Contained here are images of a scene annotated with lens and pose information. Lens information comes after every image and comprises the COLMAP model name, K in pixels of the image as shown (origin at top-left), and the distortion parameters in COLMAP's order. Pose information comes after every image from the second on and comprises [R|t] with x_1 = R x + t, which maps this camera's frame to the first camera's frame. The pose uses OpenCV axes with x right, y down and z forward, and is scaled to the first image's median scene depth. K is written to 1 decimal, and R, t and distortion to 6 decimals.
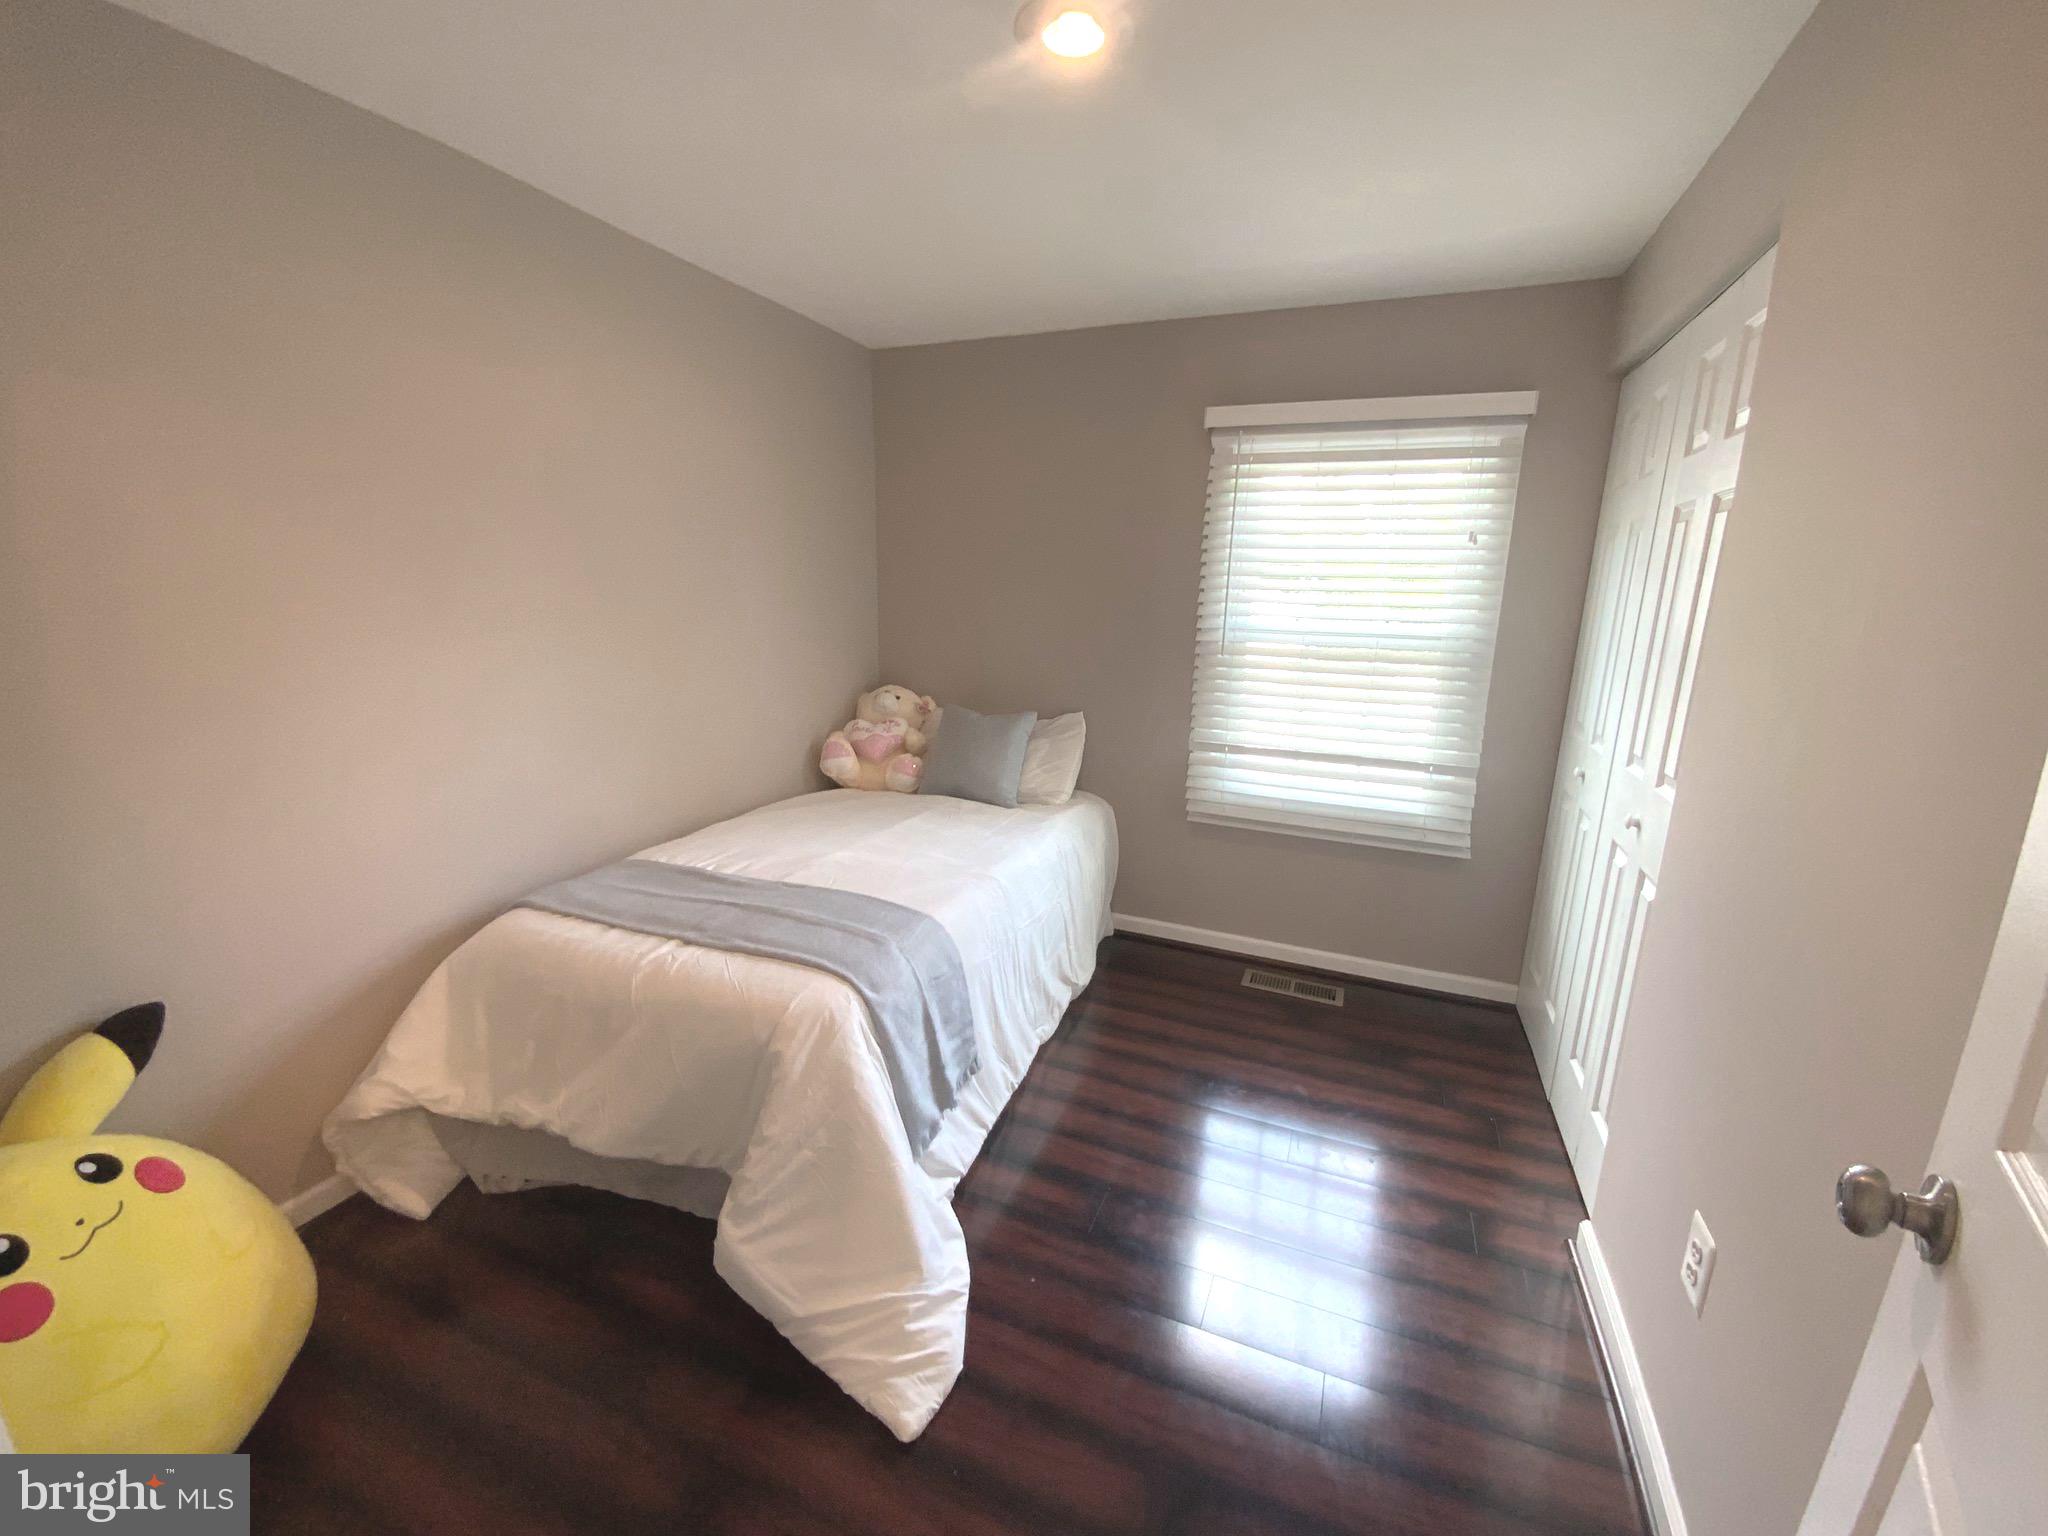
lens RADIAL K [[836.8, 0, 1030.7], [0, 836.8, 775.3], [0, 0, 1]] dist [0.030870, -0.022151]
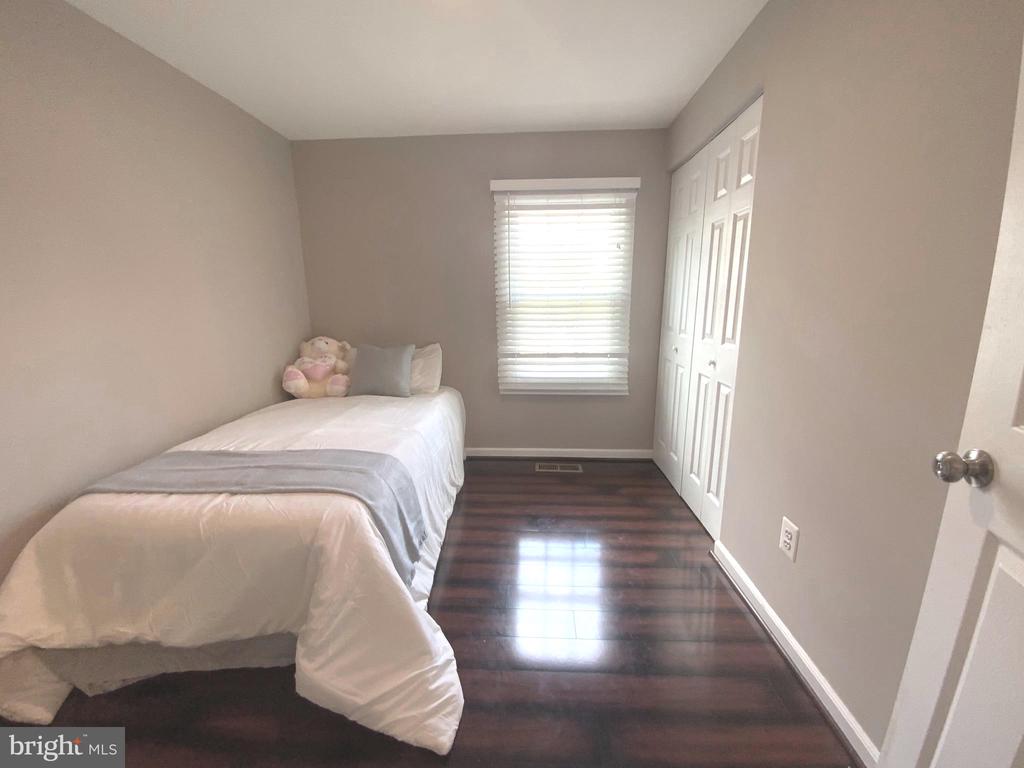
lens RADIAL K [[418.4, 0, 515.4], [0, 418.4, 387.7], [0, 0, 1]] dist [0.030870, -0.022151]
pose [[0.938660, -0.105541, 0.328296, -0.142998], [0.108038, 0.994089, 0.010679, 0.048804], [-0.327483, 0.025444, 0.944514, 0.096239]]
